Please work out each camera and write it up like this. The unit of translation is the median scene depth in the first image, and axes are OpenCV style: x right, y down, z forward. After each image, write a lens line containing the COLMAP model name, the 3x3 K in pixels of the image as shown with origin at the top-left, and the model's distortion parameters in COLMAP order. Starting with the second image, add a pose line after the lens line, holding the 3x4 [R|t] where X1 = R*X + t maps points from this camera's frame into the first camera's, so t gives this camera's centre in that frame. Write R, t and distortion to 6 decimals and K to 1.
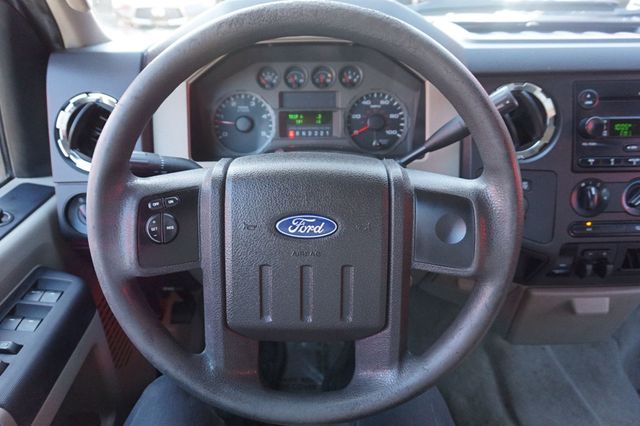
lens RADIAL K [[444.3, 0, 320.0], [0, 444.3, 213.0], [0, 0, 1]] dist [-0.003459, -0.000511]
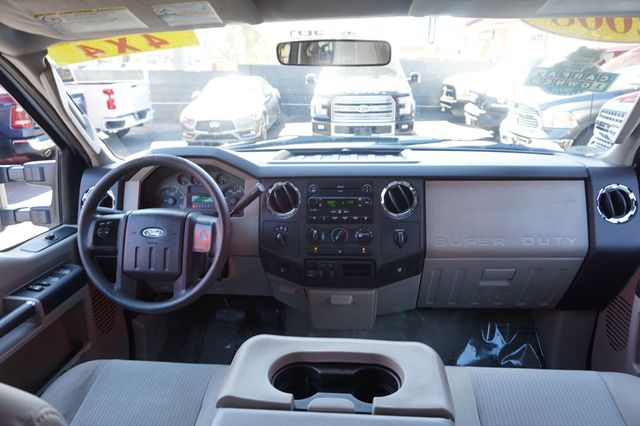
lens RADIAL K [[462.6, 0, 320.0], [0, 462.6, 213.0], [0, 0, 1]] dist [0.003952, 0.002129]
pose [[0.989503, 0.012010, -0.144015, 0.813804], [-0.042785, 0.976211, -0.212560, 0.275909], [0.138036, 0.216490, 0.966477, -0.948874]]
